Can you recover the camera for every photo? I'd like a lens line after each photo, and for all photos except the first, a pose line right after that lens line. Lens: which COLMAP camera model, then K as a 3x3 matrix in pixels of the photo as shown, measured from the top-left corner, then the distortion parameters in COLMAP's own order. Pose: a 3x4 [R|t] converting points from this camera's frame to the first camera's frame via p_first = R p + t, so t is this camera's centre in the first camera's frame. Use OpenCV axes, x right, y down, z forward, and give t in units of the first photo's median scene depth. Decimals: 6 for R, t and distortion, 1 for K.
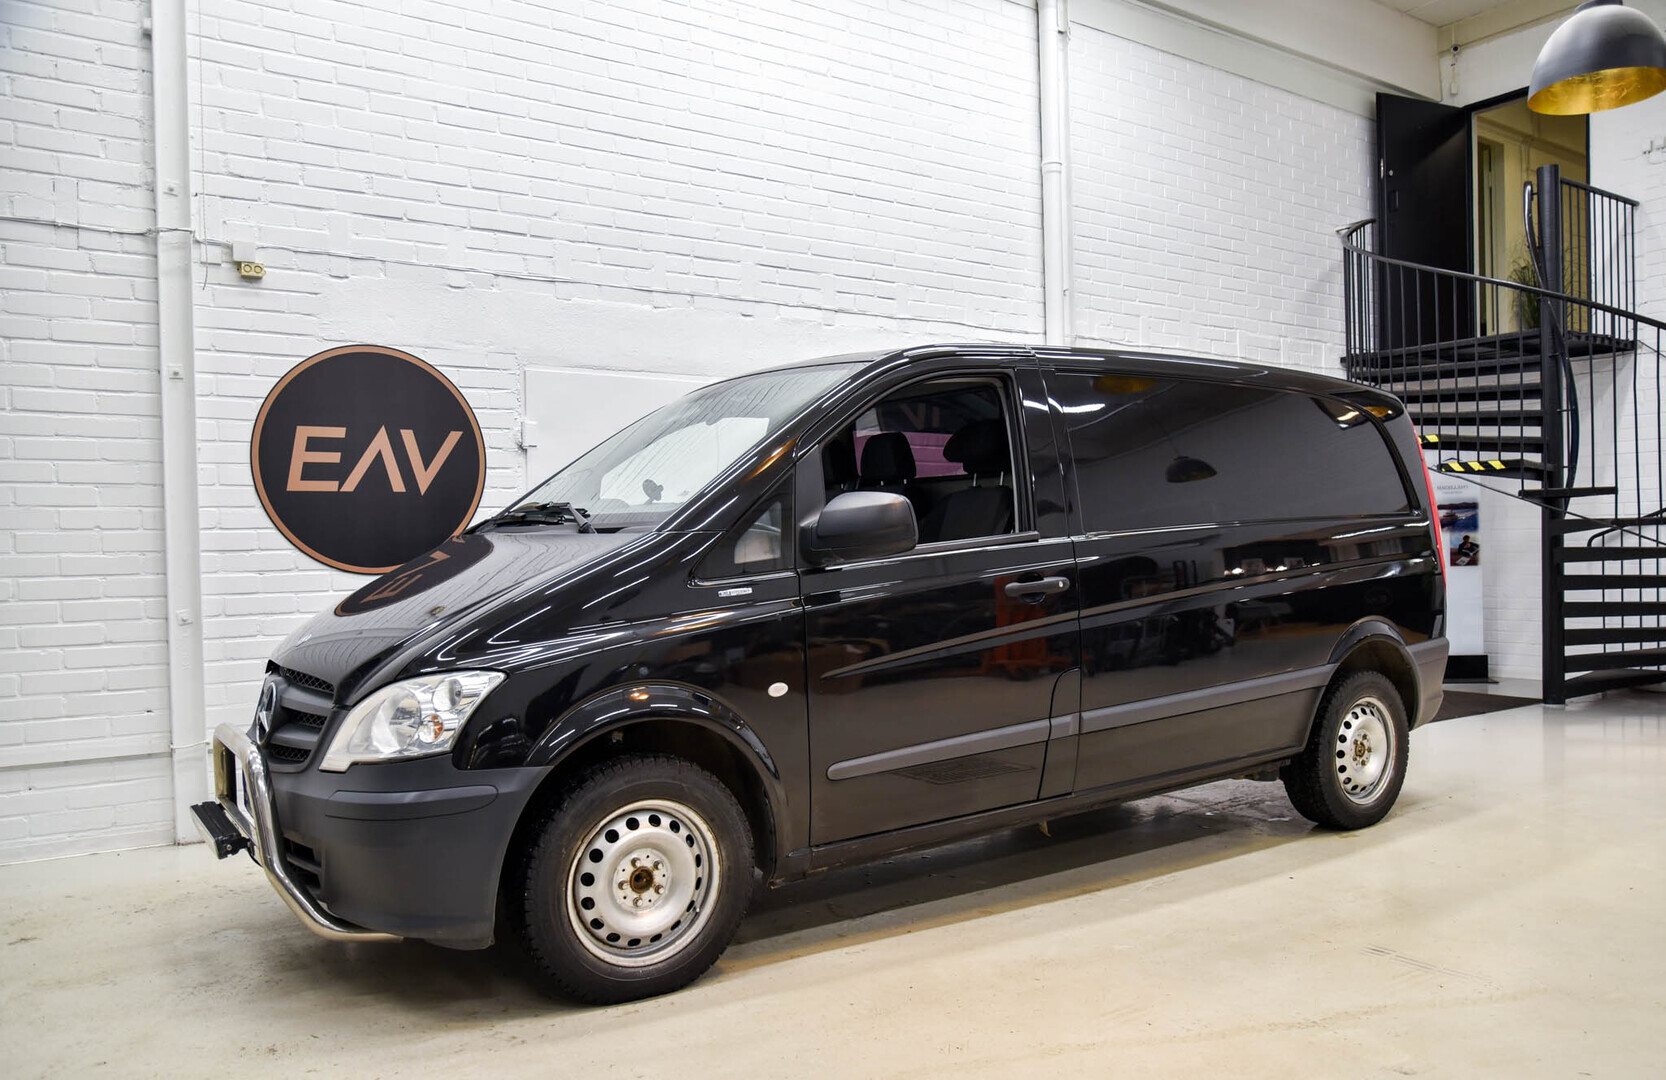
lens RADIAL K [[1238.1, 0, 829.5], [0, 1238.1, 558.3], [0, 0, 1]] dist [-0.061769, 0.047650]
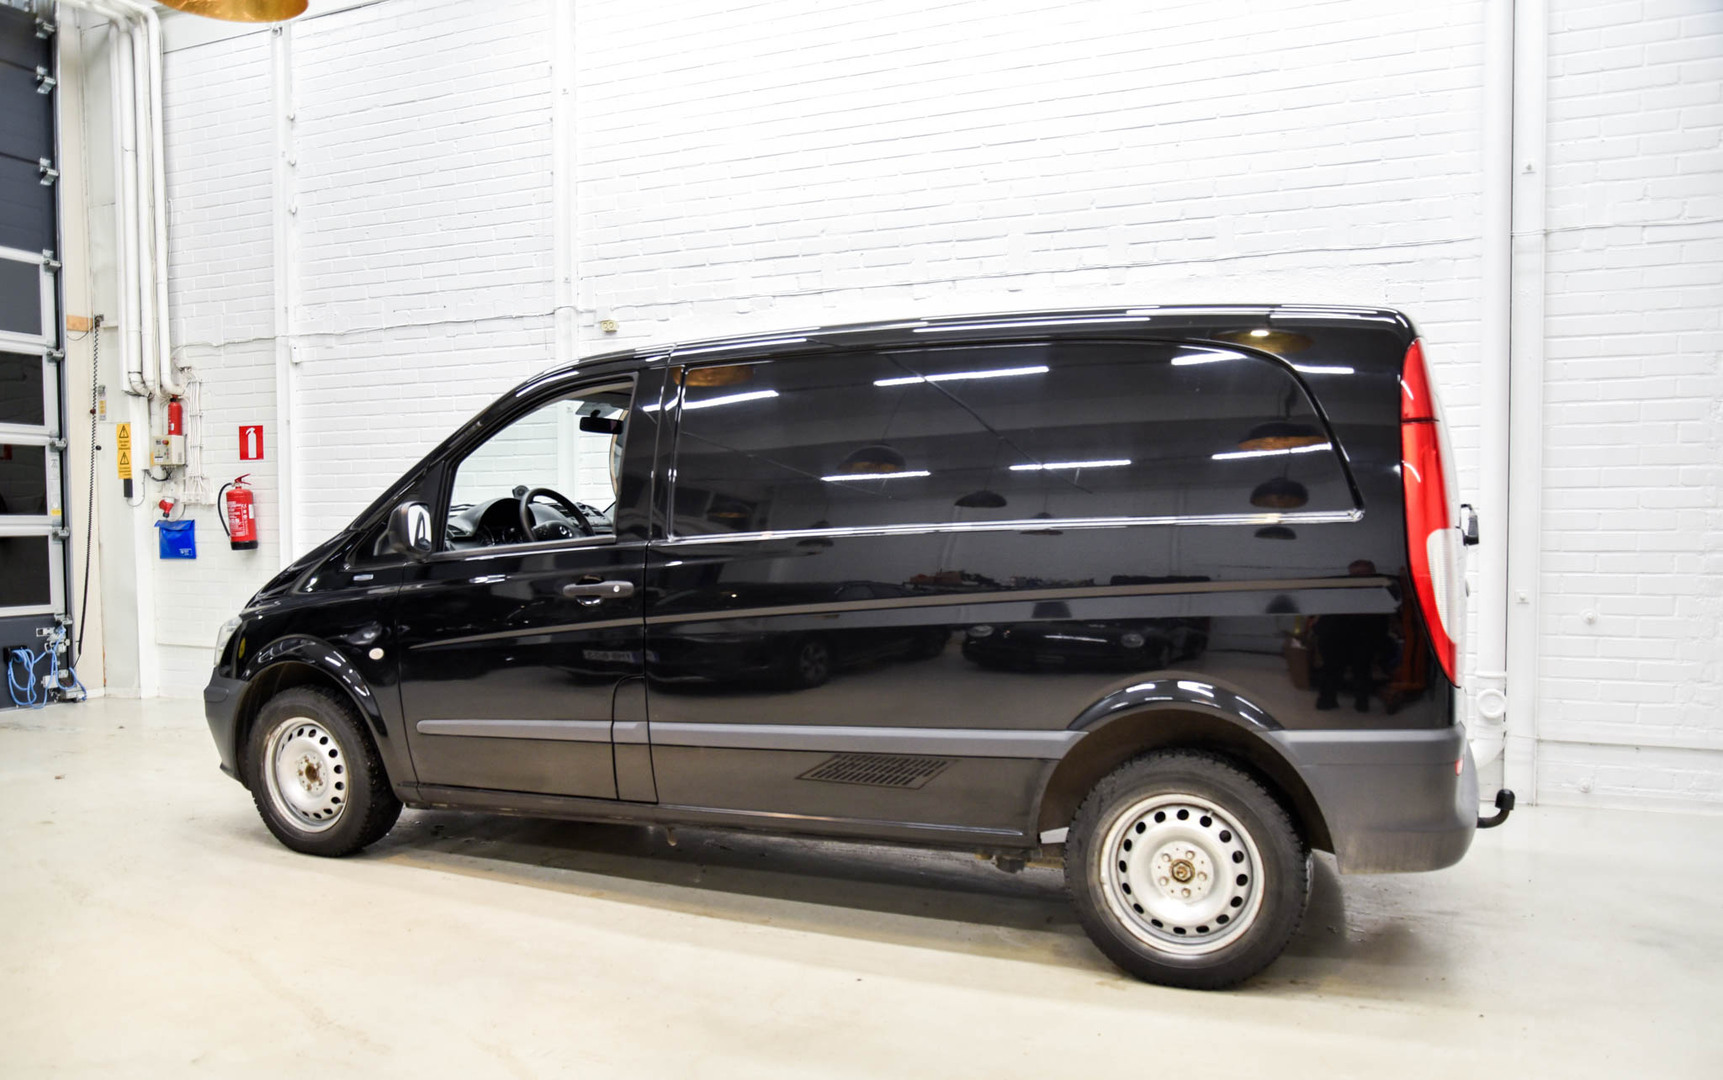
lens RADIAL K [[1257.1, 0, 865.6], [0, 1257.1, 571.7], [0, 0, 1]] dist [-0.057940, 0.041480]
pose [[0.531265, 0.052242, -0.845594, 0.917488], [-0.014148, 0.998505, 0.052800, -0.039136], [0.847088, -0.016087, 0.531209, 0.506848]]
